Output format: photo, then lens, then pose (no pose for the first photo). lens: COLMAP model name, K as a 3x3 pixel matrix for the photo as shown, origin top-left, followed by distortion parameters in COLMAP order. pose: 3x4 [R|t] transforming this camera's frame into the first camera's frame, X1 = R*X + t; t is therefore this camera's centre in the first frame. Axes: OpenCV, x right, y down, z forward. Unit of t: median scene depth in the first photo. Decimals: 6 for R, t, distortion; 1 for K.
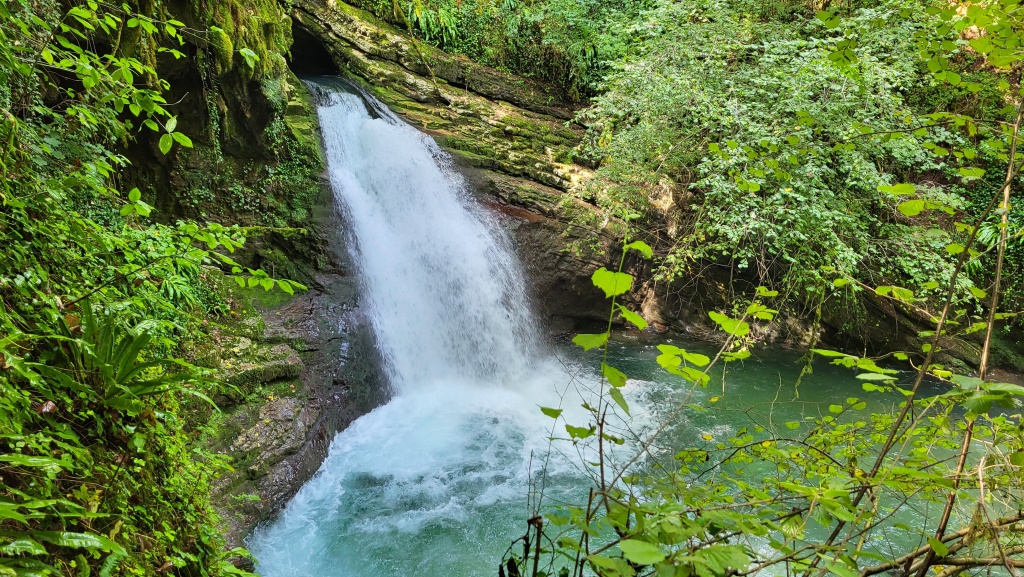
lens RADIAL K [[771.4, 0, 516.9], [0, 771.4, 285.5], [0, 0, 1]] dist [0.062936, -0.033958]
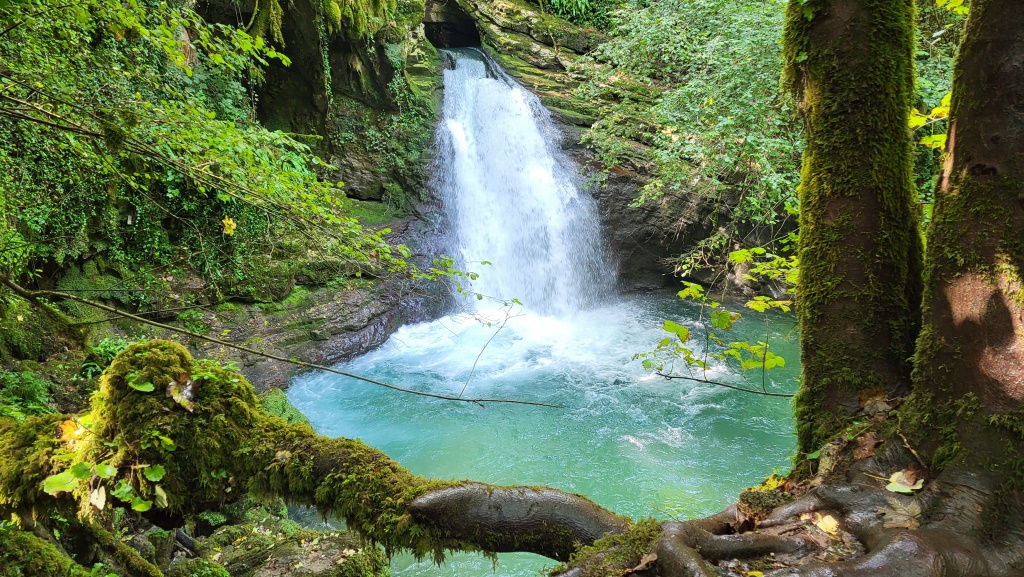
lens RADIAL K [[773.6, 0, 507.8], [0, 773.6, 288.0], [0, 0, 1]] dist [0.026997, 0.002891]
pose [[0.907511, 0.100352, -0.407865, 0.336723], [-0.105884, 0.994337, 0.009054, 0.080400], [0.406464, 0.034970, 0.912997, -0.045348]]
